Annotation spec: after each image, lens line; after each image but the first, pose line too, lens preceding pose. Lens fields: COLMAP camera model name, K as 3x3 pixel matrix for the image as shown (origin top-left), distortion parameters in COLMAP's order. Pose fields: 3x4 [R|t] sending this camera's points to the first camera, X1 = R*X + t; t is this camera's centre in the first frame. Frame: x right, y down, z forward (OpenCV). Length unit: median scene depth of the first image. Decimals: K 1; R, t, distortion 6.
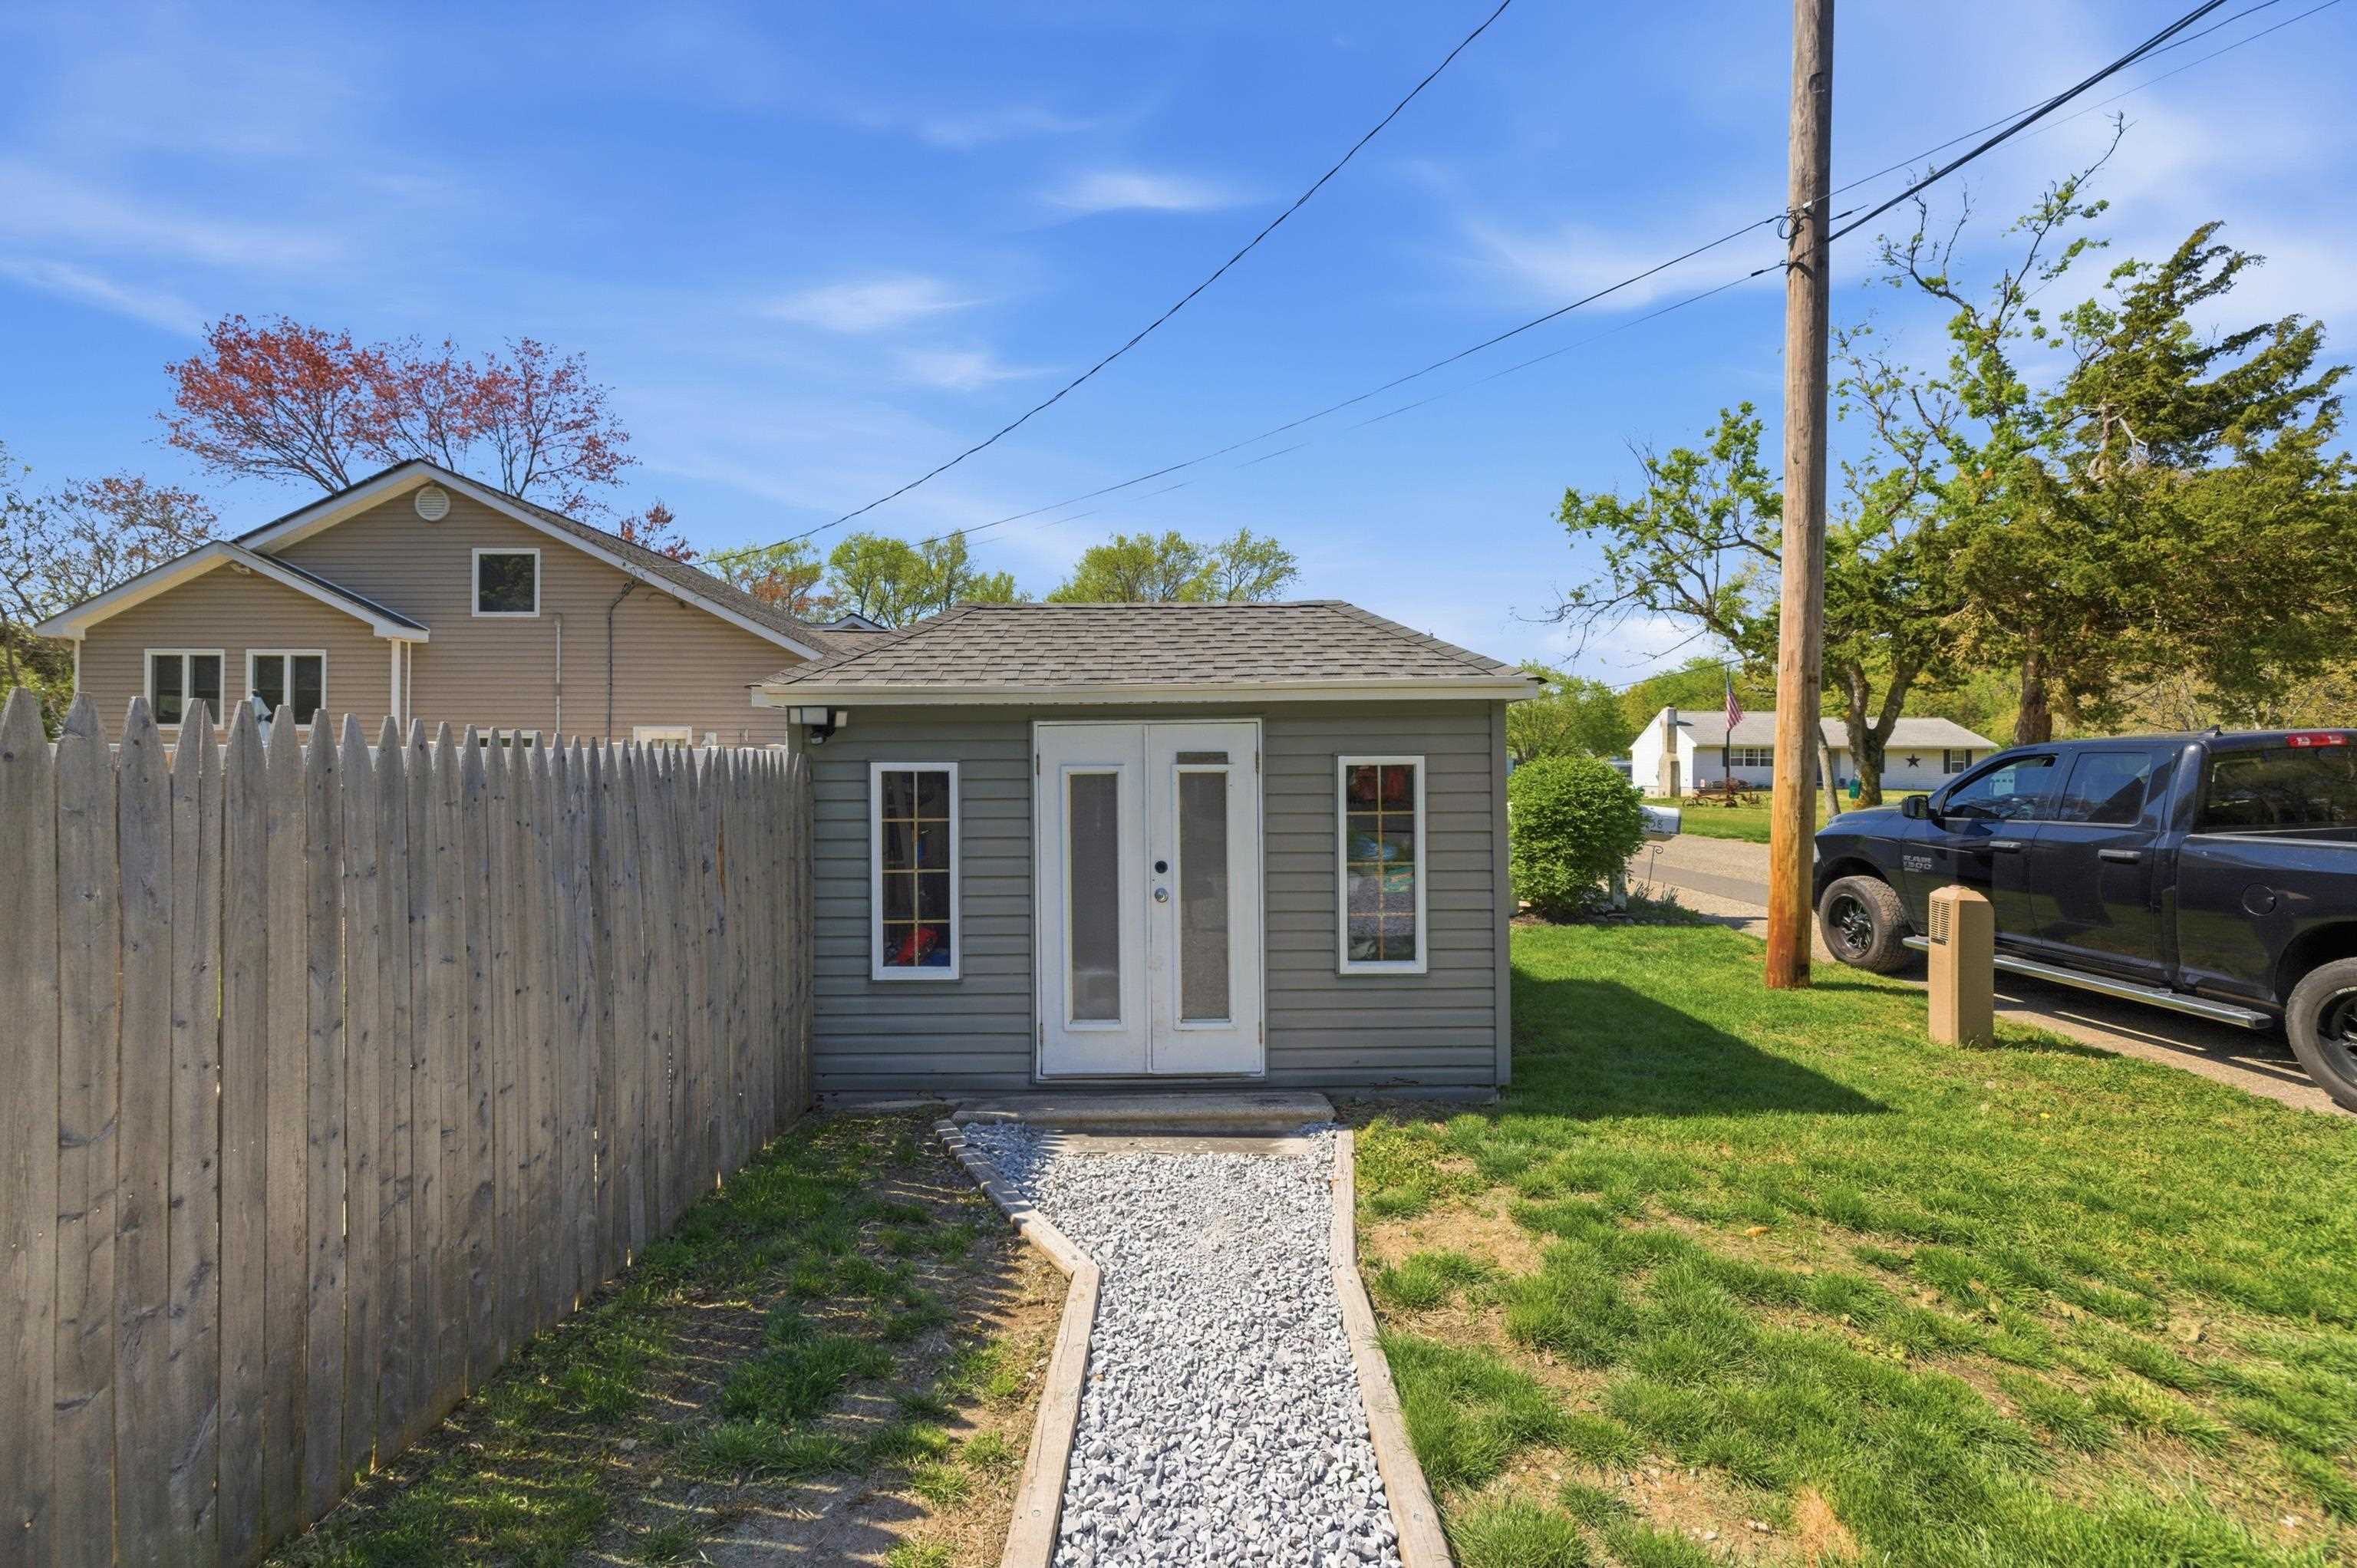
lens RADIAL K [[999.1, 0, 1179.2], [0, 999.1, 769.3], [0, 0, 1]] dist [0.006612, -0.000786]
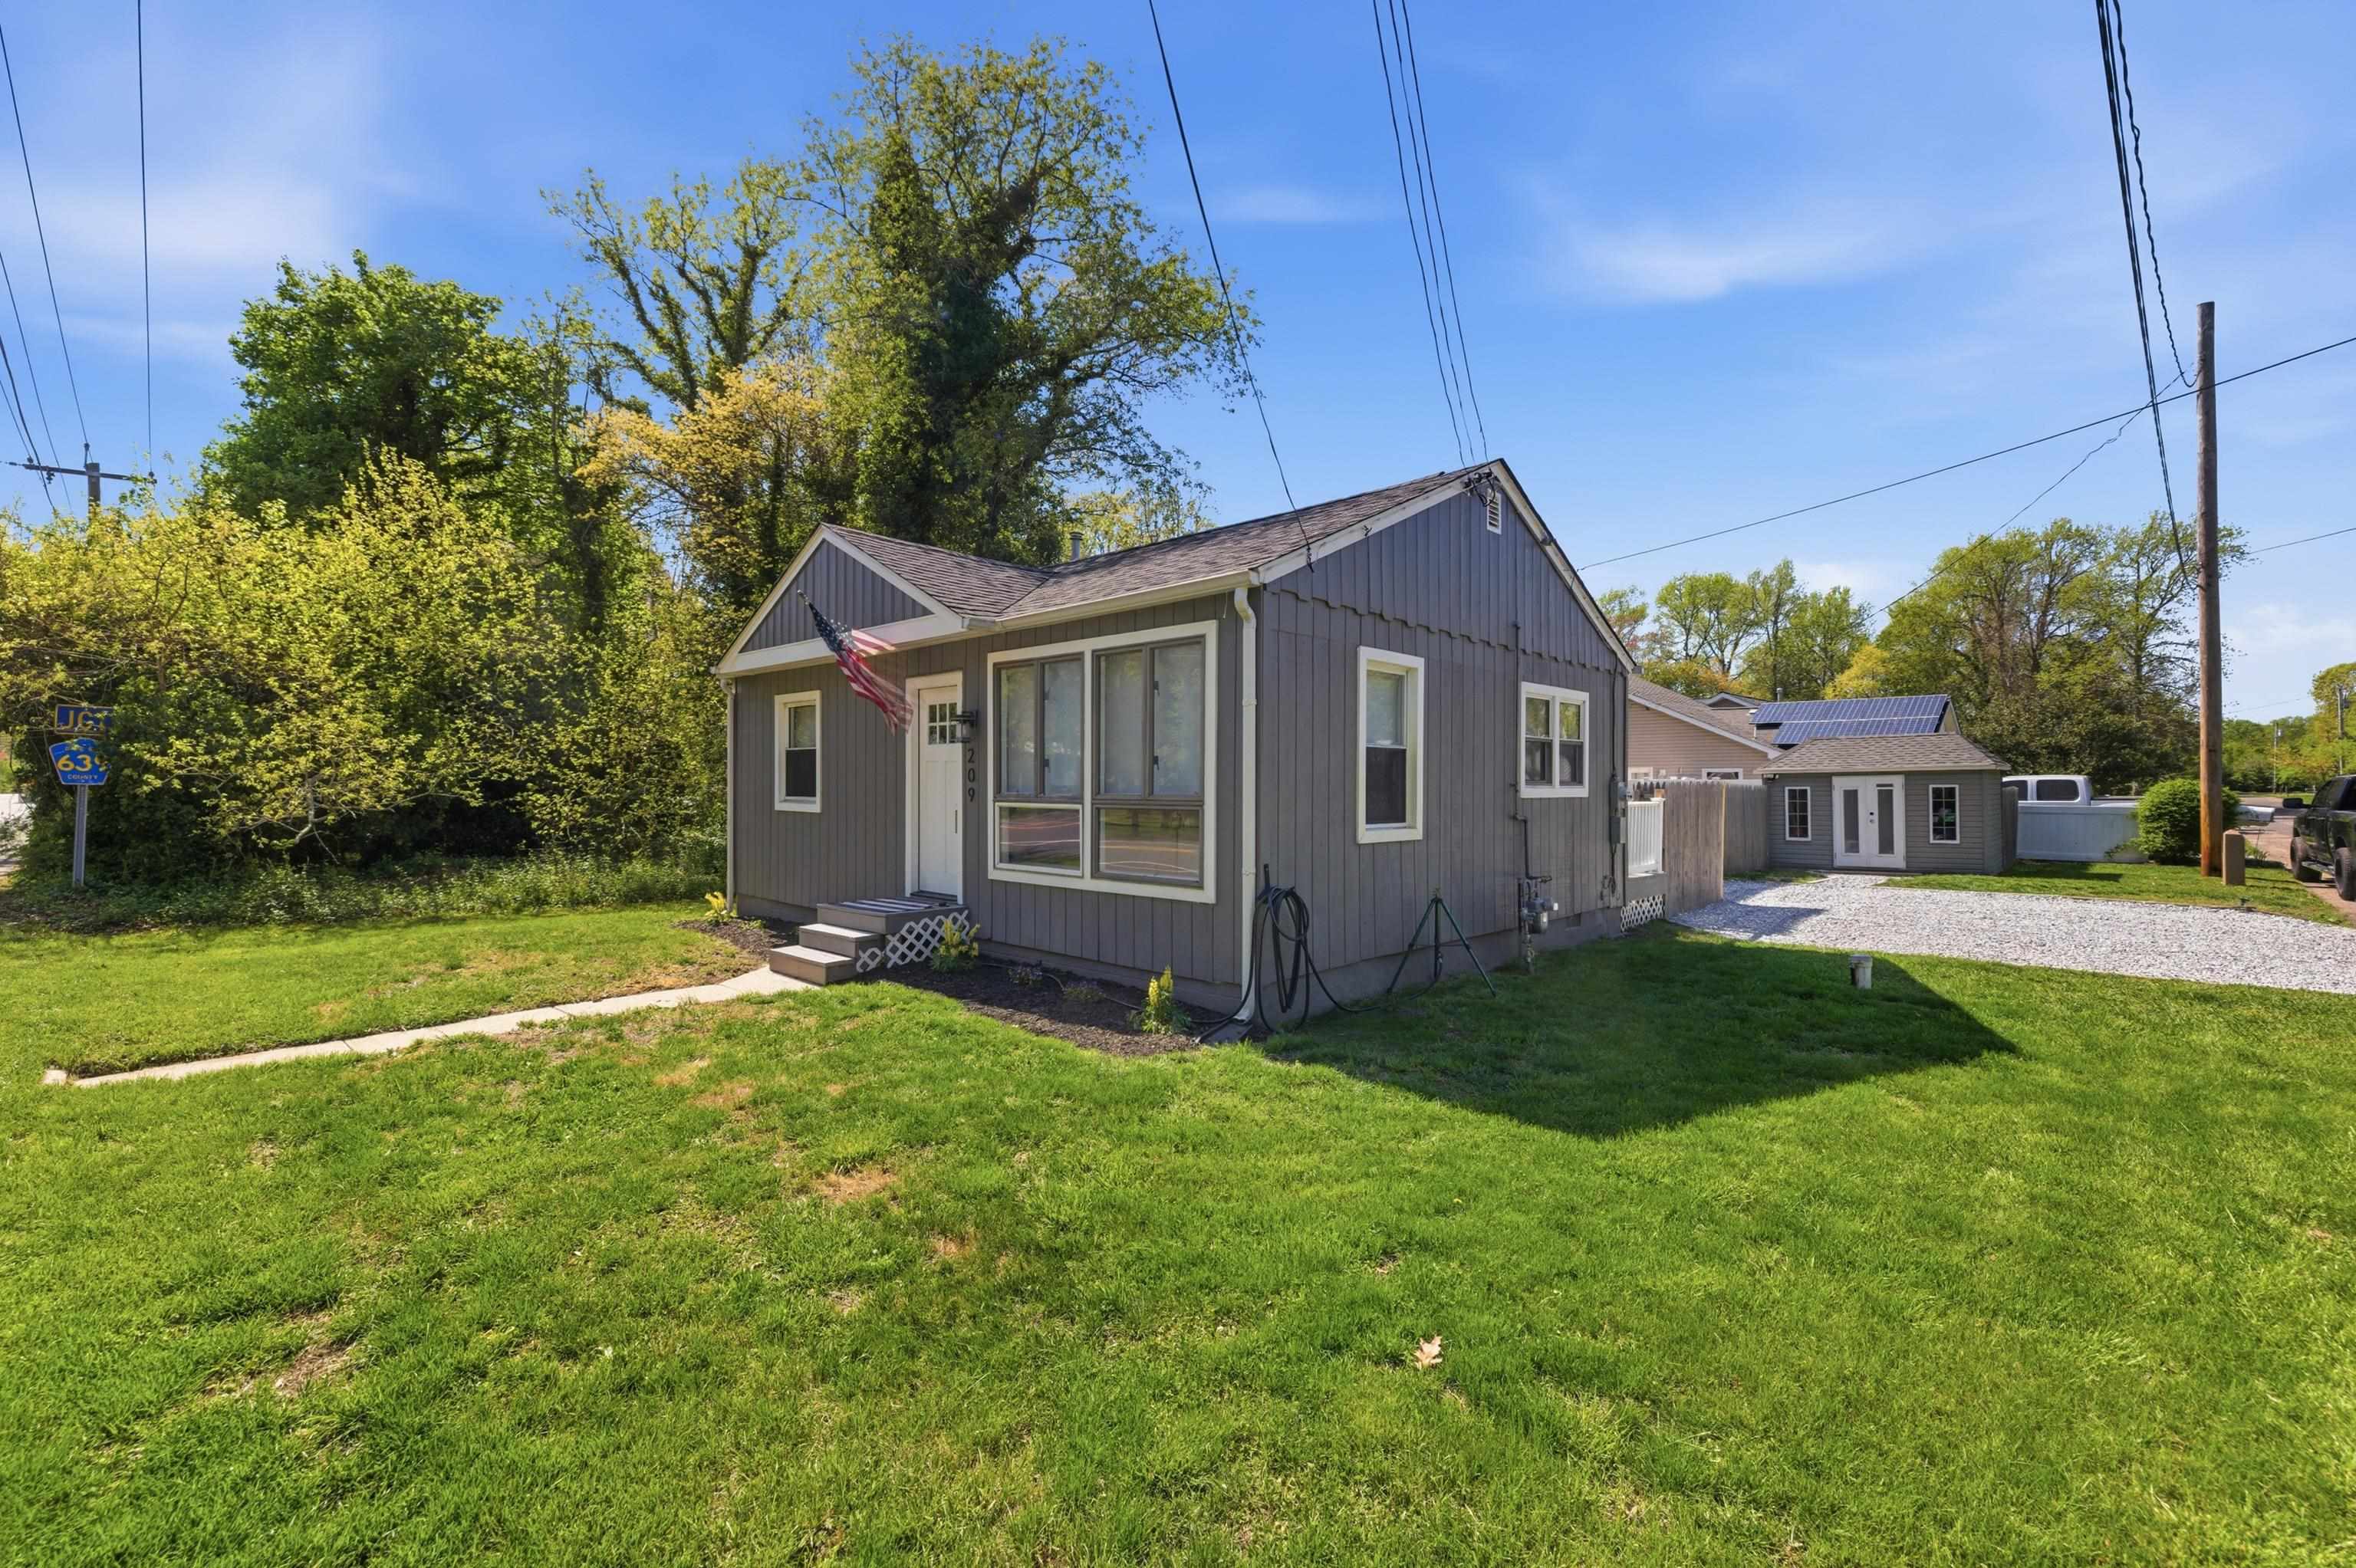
lens RADIAL K [[998.7, 0, 1172.2], [0, 998.7, 781.6], [0, 0, 1]] dist [0.006612, -0.000786]
pose [[0.721857, -0.007345, -0.692004, 0.183092], [0.005588, 0.999973, -0.004785, -0.006209], [0.692020, -0.000412, 0.721878, -0.944597]]
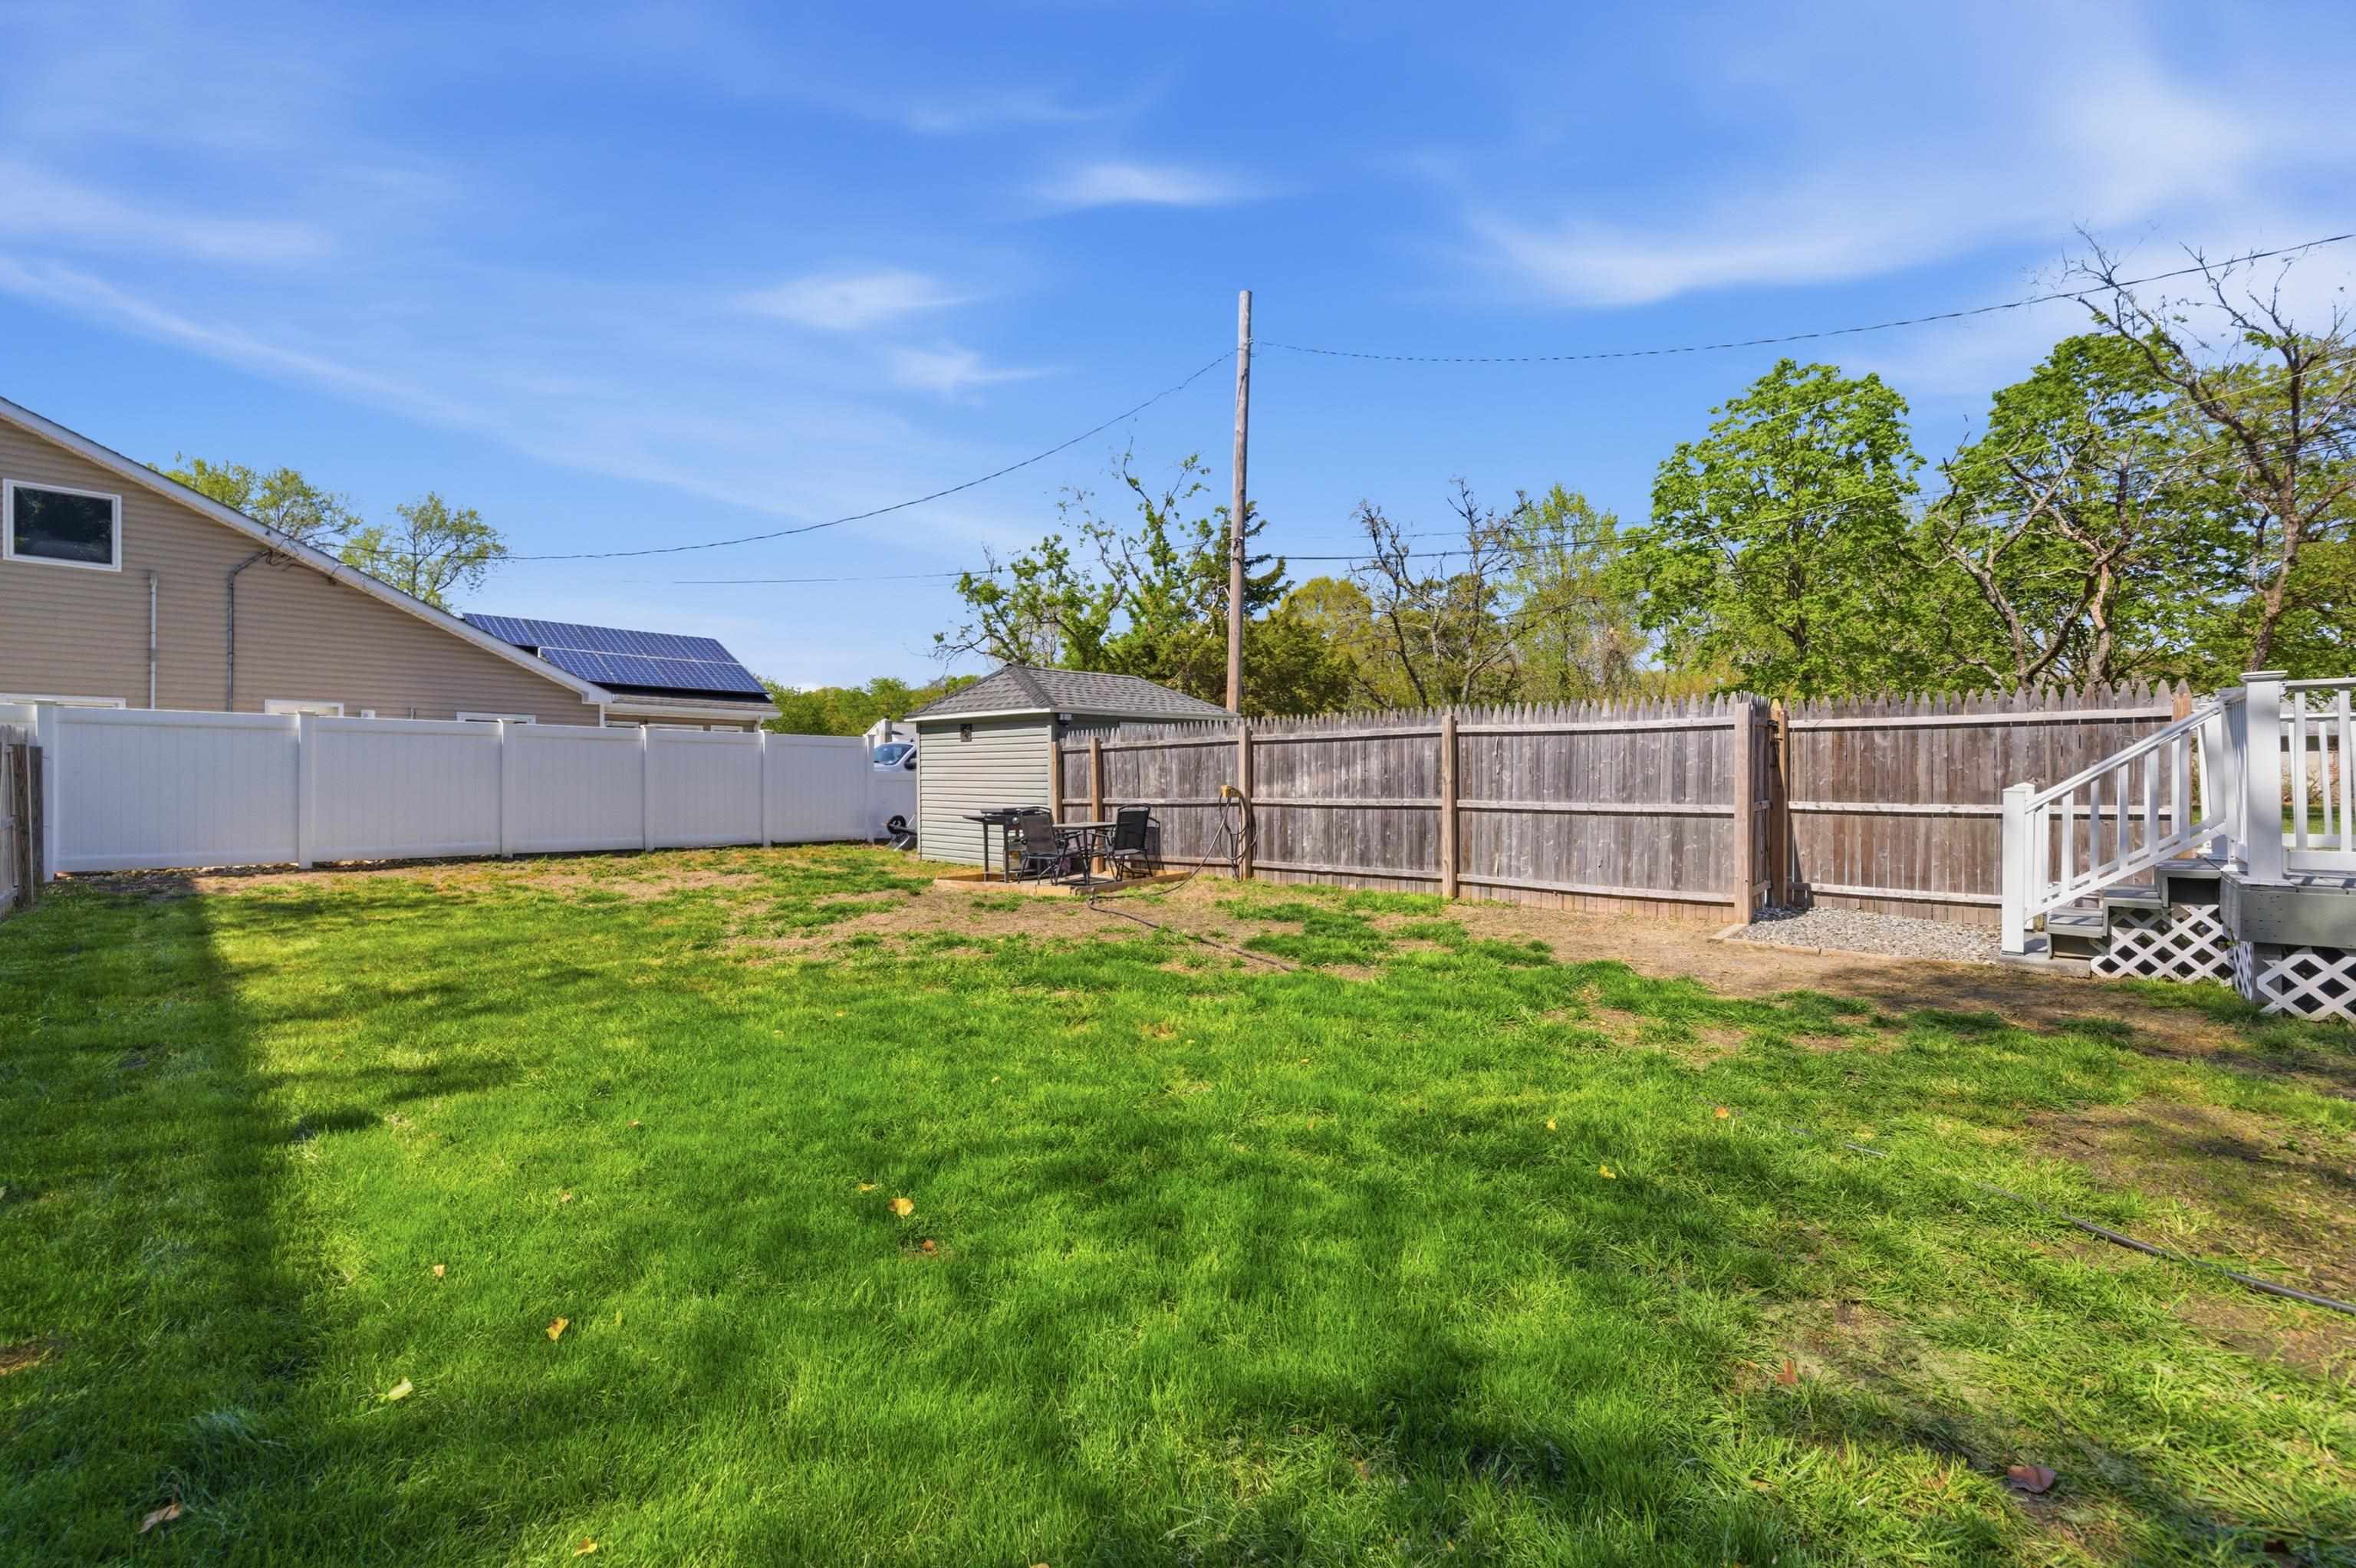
lens RADIAL K [[998.7, 0, 1169.9], [0, 998.7, 784.2], [0, 0, 1]] dist [0.006612, -0.000786]
pose [[0.678121, -0.005528, 0.734929, -0.529999], [0.000275, 0.999974, 0.007268, 0.025624], [-0.734950, -0.004727, 0.678105, -0.240452]]
